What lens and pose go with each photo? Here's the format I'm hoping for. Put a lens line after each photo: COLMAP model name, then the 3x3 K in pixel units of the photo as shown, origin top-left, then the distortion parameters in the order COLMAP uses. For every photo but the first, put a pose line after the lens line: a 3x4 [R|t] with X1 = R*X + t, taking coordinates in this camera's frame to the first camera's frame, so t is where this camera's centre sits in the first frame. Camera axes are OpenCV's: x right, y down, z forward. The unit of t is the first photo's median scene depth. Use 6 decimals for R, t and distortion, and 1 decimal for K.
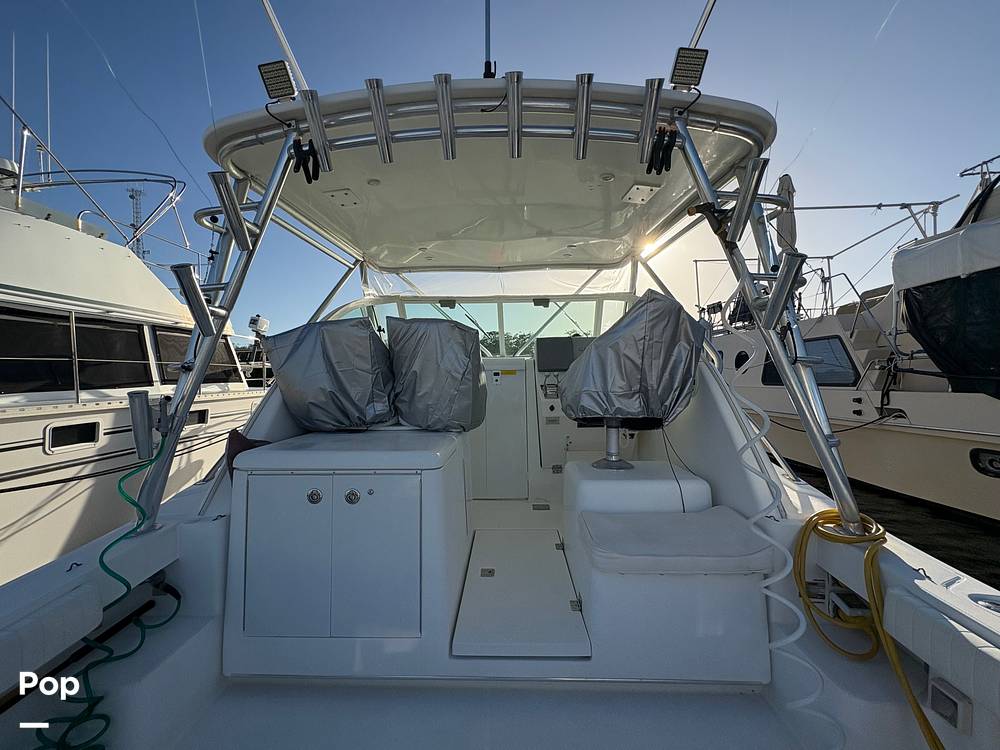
lens RADIAL K [[397.8, 0, 501.4], [0, 397.8, 376.8], [0, 0, 1]] dist [-0.000414, -0.000282]
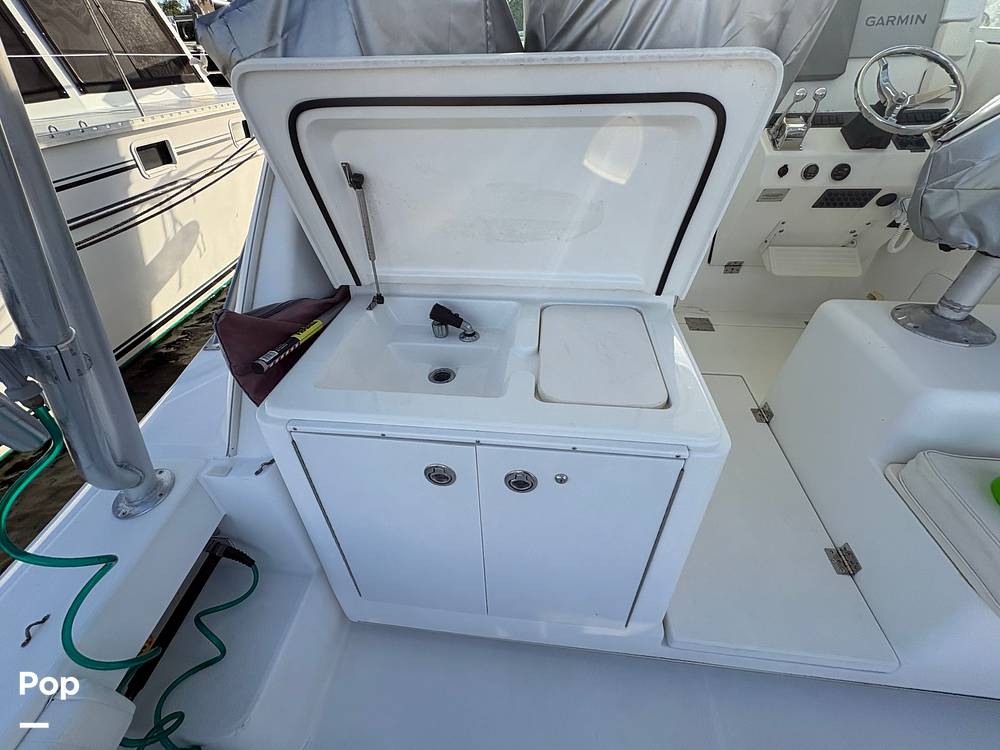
lens RADIAL K [[410.4, 0, 500.0], [0, 410.4, 375.0], [0, 0, 1]] dist [0.001405, -0.000230]
pose [[0.997996, 0.035954, -0.052067, -0.149017], [0.003845, 0.786888, 0.617083, -0.032445], [0.063158, -0.616047, 0.785173, 0.276333]]
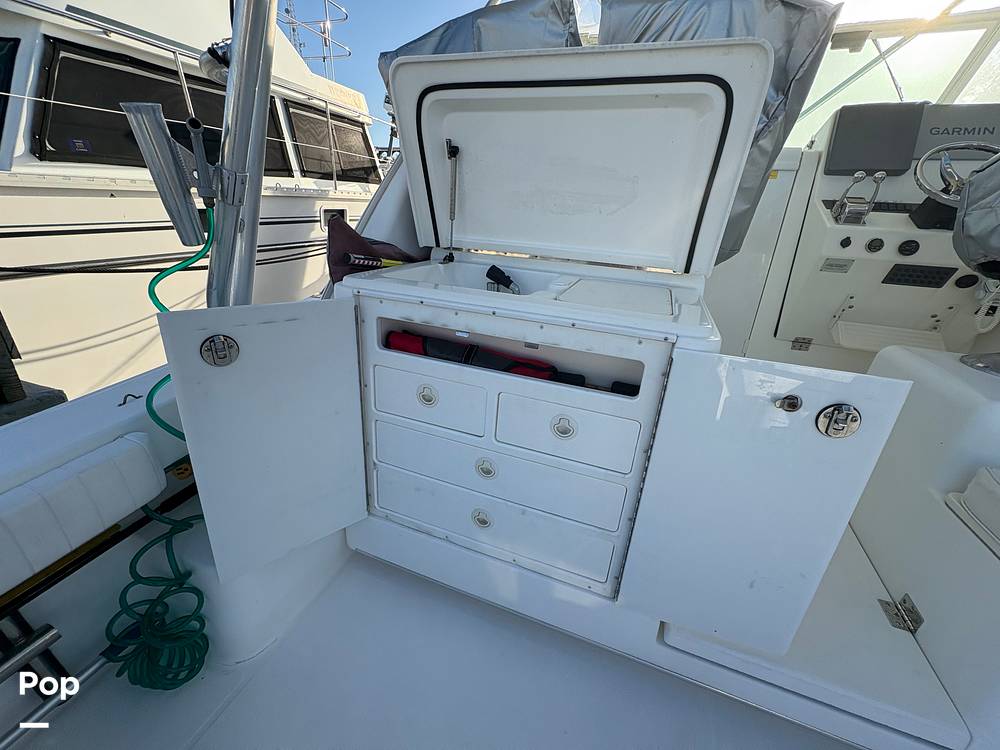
lens RADIAL K [[395.9, 0, 505.7], [0, 395.9, 368.4], [0, 0, 1]] dist [0.000968, 0.000414]
pose [[0.946778, 0.185724, -0.262903, -0.104262], [-0.072085, 0.918346, 0.389160, 0.041461], [0.313712, -0.349497, 0.882857, 0.215784]]
